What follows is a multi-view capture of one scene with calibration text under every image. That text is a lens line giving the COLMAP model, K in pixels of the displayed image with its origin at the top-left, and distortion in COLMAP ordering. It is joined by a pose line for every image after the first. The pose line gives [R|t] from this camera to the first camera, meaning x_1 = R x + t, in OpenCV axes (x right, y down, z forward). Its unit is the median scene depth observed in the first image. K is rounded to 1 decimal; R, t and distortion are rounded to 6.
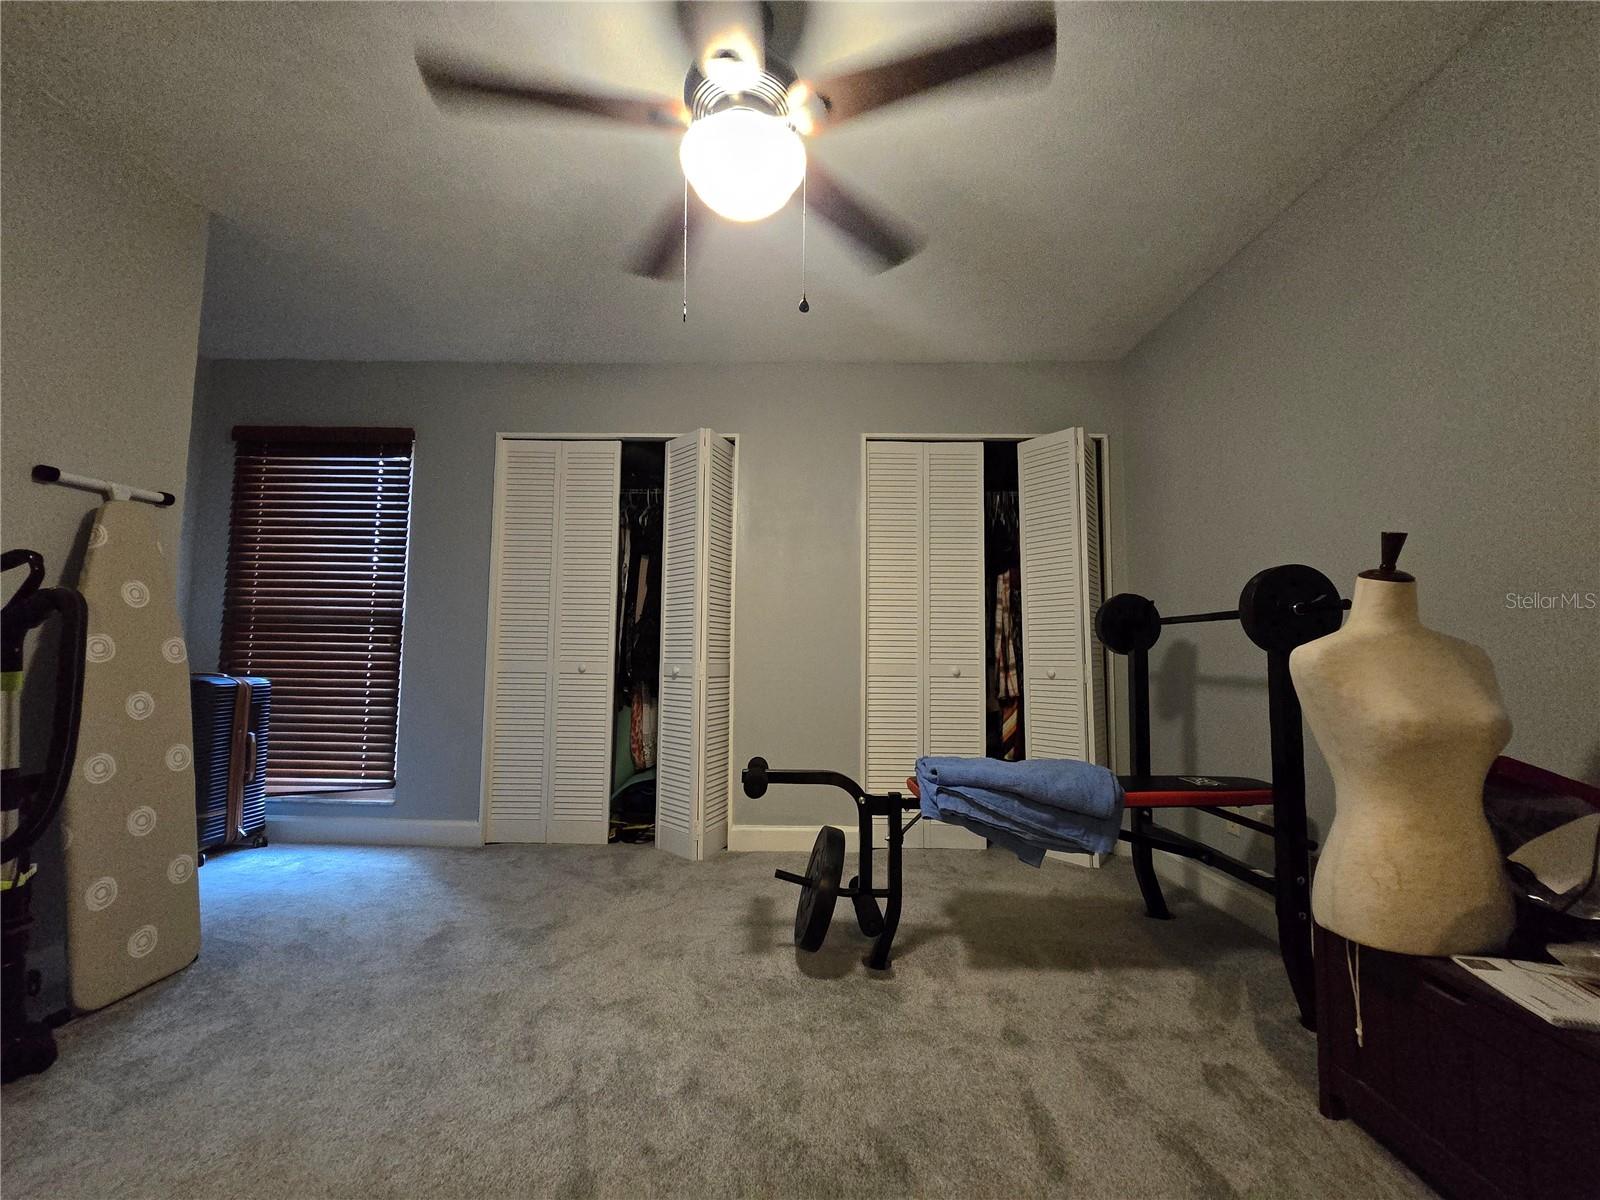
lens RADIAL K [[648.2, 0, 794.1], [0, 648.2, 603.9], [0, 0, 1]] dist [-0.006786, 0.002317]
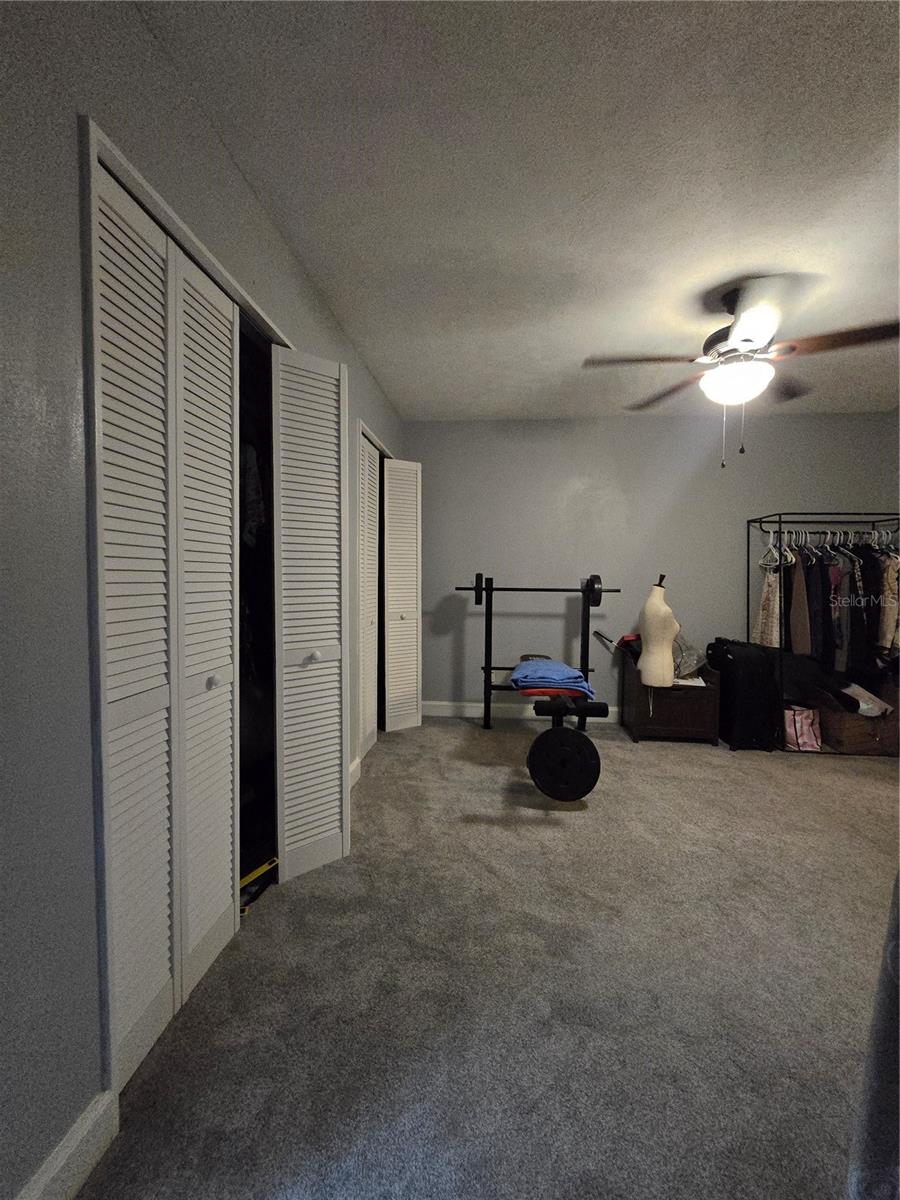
lens RADIAL K [[486.2, 0, 450.0], [0, 486.2, 600.0], [0, 0, 1]] dist [-0.006786, 0.002317]
pose [[0.088208, -0.060166, 0.994283, -1.093087], [-0.081641, 0.994379, 0.067414, -0.031716], [-0.992751, -0.087121, 0.082800, 1.120749]]
